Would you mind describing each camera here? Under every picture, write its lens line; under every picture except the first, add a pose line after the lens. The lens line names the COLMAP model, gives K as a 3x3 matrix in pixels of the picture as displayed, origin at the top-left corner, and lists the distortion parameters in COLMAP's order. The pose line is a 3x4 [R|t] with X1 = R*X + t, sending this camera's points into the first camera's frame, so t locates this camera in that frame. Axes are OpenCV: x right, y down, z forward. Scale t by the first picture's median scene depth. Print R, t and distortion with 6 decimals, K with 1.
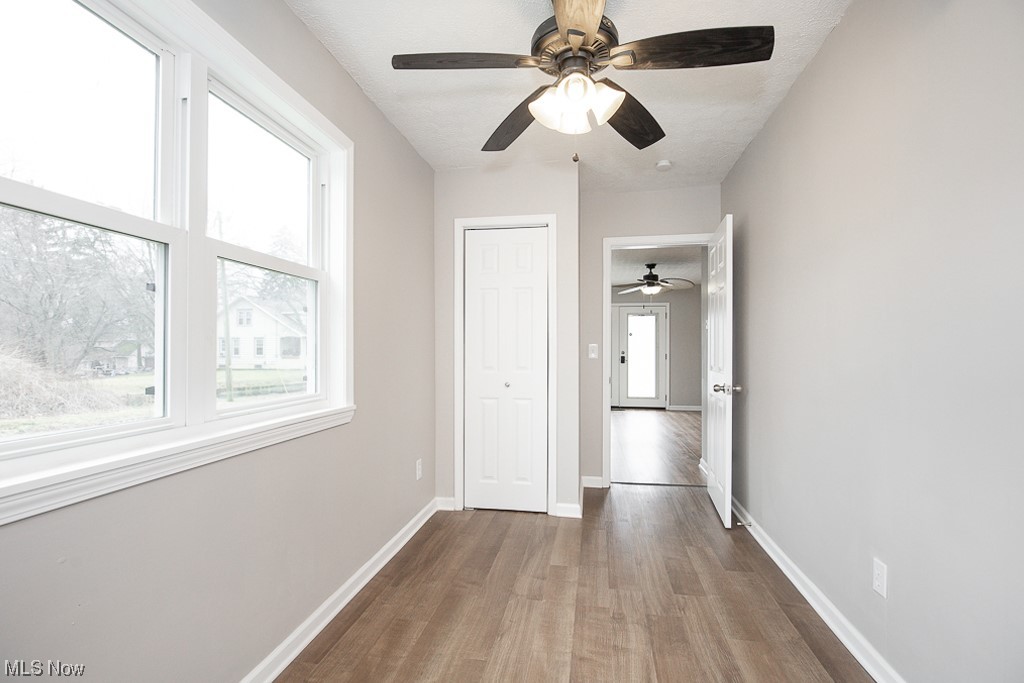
lens RADIAL K [[490.6, 0, 512.0], [0, 490.6, 341.5], [0, 0, 1]] dist [-0.003818, 0.000030]
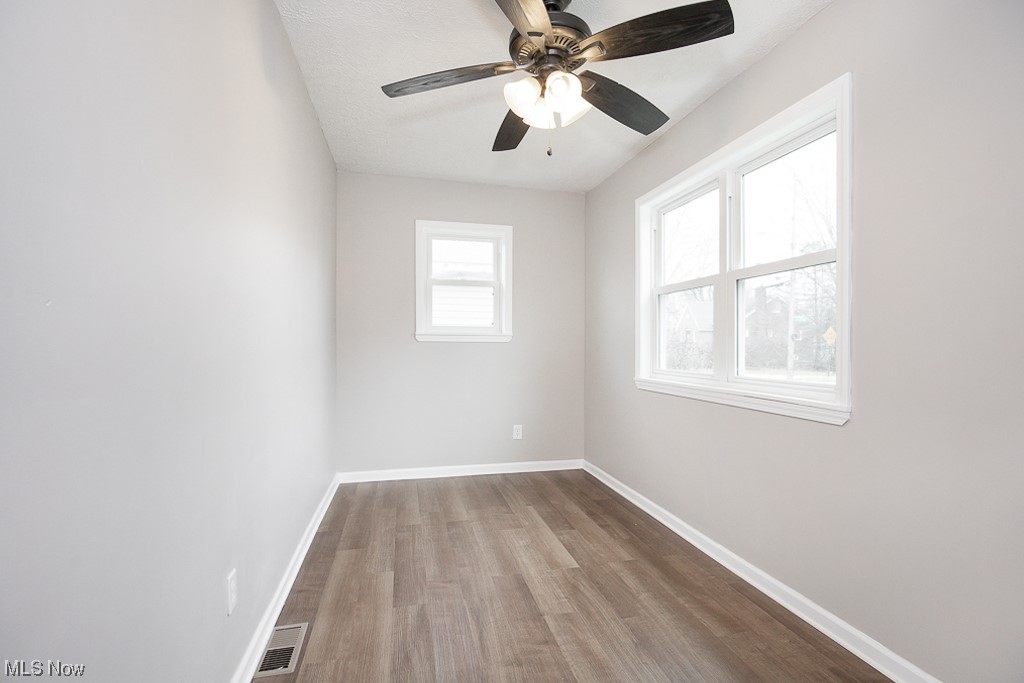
lens RADIAL K [[490.6, 0, 512.0], [0, 490.6, 341.5], [0, 0, 1]] dist [-0.003818, 0.000030]
pose [[-0.924085, -0.010136, -0.382053, 0.583229], [-0.002190, 0.999772, -0.021228, 0.051498], [0.382182, -0.018780, -0.923896, 1.868097]]
